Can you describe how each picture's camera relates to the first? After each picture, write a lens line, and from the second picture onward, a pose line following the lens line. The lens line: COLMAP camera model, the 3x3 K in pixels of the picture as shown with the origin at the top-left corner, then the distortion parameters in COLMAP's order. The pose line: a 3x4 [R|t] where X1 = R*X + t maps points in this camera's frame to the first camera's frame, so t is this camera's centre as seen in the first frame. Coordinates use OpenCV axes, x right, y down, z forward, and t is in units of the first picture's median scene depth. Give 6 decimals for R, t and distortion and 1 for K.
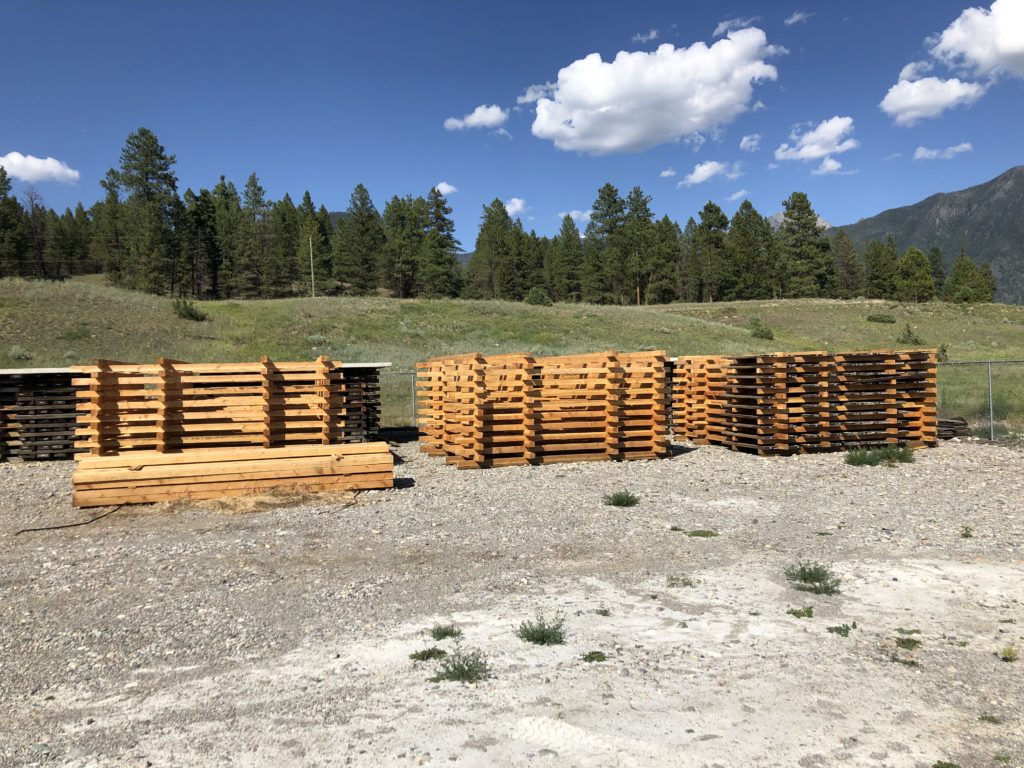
lens RADIAL K [[838.8, 0, 512.0], [0, 838.8, 384.0], [0, 0, 1]] dist [0.010411, -0.005290]
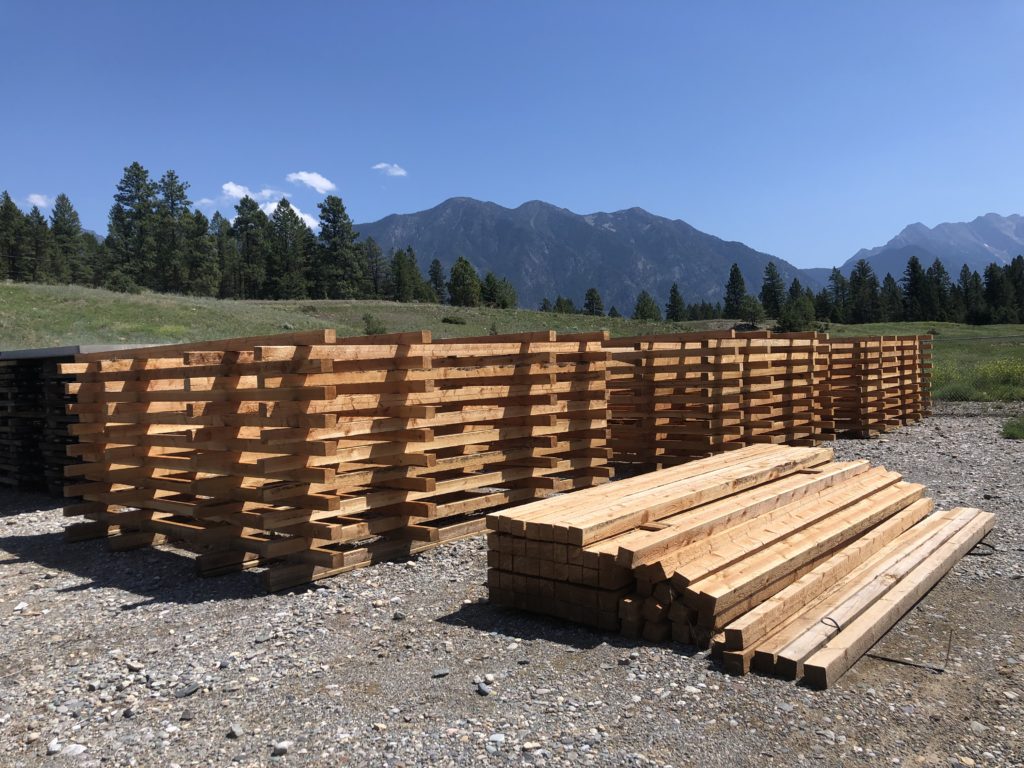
lens RADIAL K [[838.8, 0, 512.0], [0, 838.8, 384.0], [0, 0, 1]] dist [0.010411, -0.005290]
pose [[0.819460, -0.021096, 0.572748, -0.068665], [0.025048, 0.999686, 0.000983, 0.001670], [-0.572589, 0.013541, 0.819731, 0.055293]]
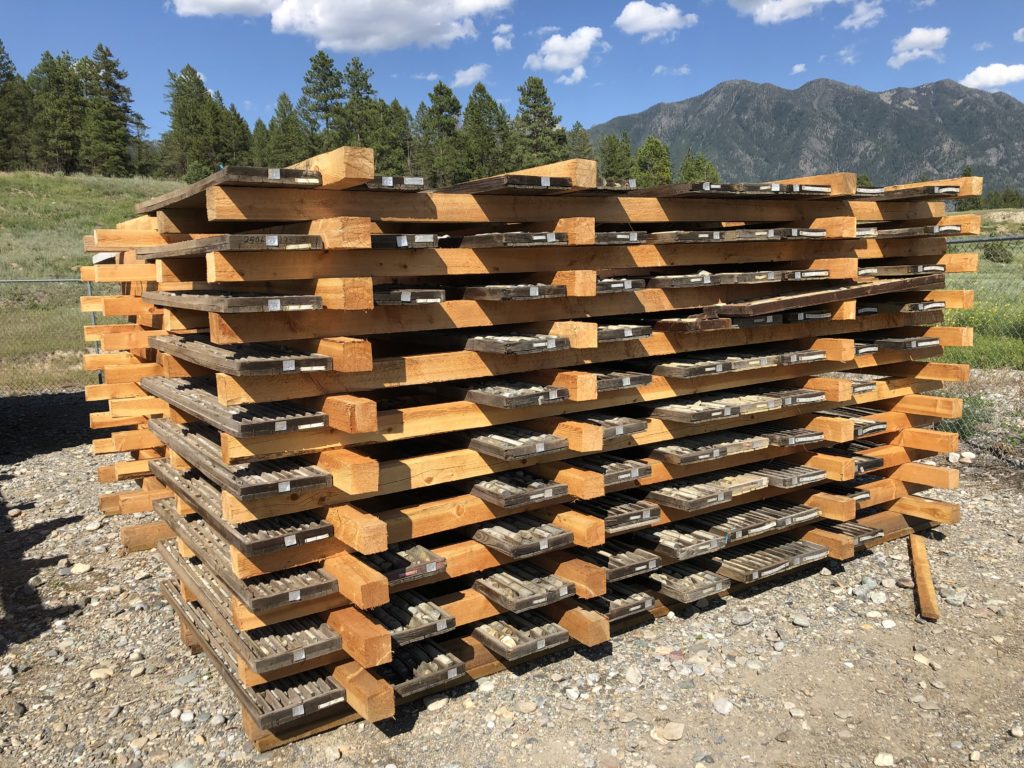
lens RADIAL K [[838.8, 0, 512.0], [0, 838.8, 384.0], [0, 0, 1]] dist [0.010411, -0.005290]
pose [[0.955918, -0.047306, 0.289799, 0.035004], [0.013760, 0.993070, 0.116717, -0.001323], [-0.293312, -0.107584, 0.949944, 0.095570]]
